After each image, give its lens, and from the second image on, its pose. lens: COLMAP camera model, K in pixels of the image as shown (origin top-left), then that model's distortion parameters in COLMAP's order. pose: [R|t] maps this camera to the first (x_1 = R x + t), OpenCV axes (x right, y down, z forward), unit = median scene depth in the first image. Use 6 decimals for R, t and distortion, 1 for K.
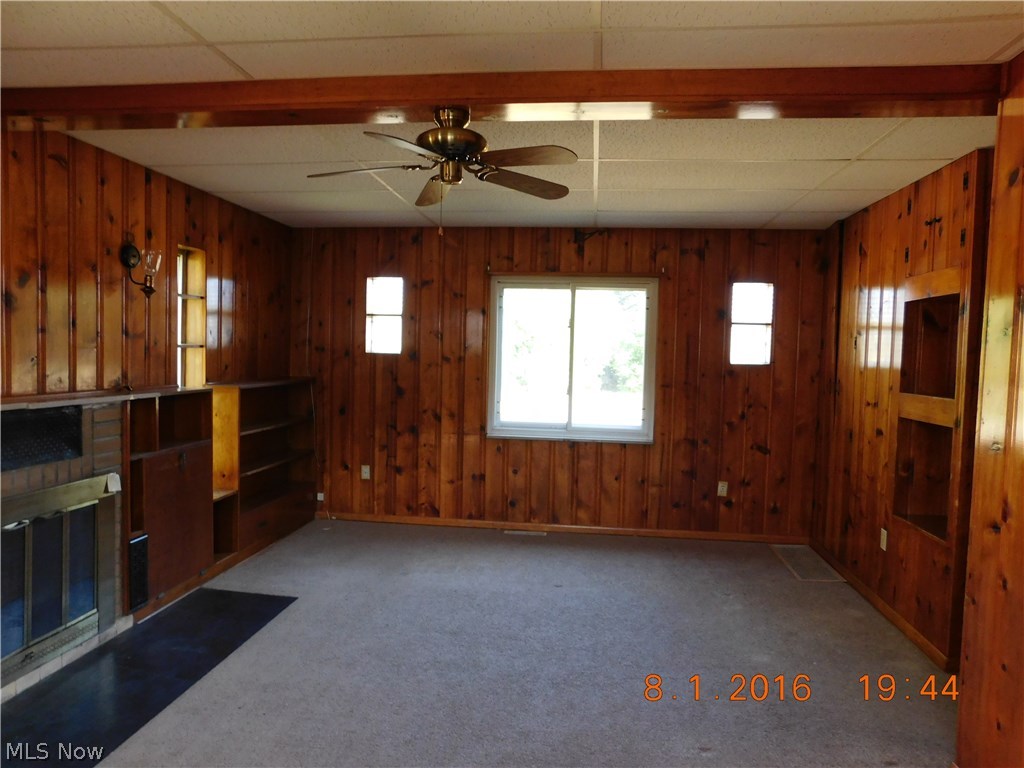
lens RADIAL K [[675.4, 0, 510.0], [0, 675.4, 387.7], [0, 0, 1]] dist [-0.074159, 0.057442]
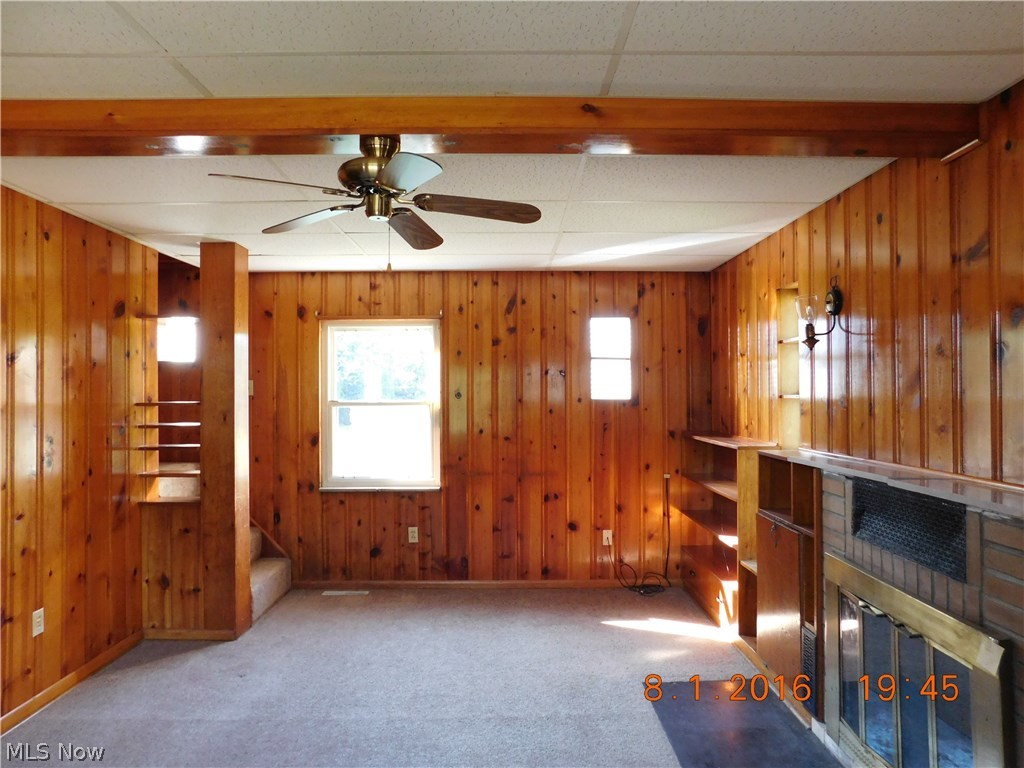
lens RADIAL K [[675.4, 0, 514.9], [0, 675.4, 382.2], [0, 0, 1]] dist [-0.074159, 0.057442]
pose [[-0.991626, -0.025130, -0.126672, -0.105985], [-0.030265, 0.998789, 0.038778, -0.087737], [0.125544, 0.042287, -0.991186, 1.328278]]
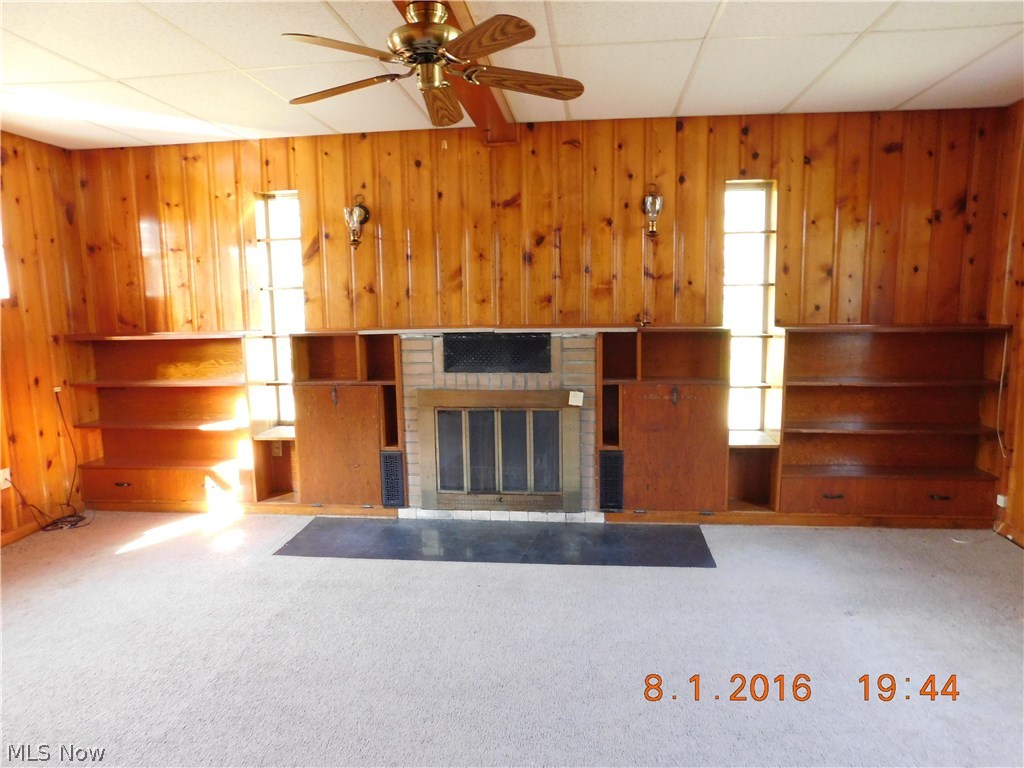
lens RADIAL K [[675.4, 0, 512.1], [0, 675.4, 386.4], [0, 0, 1]] dist [-0.074159, 0.057442]
pose [[0.002818, 0.111748, -0.993733, 0.579793], [-0.039119, 0.992988, 0.111553, -0.012991], [0.999231, 0.038560, 0.007170, 0.772264]]
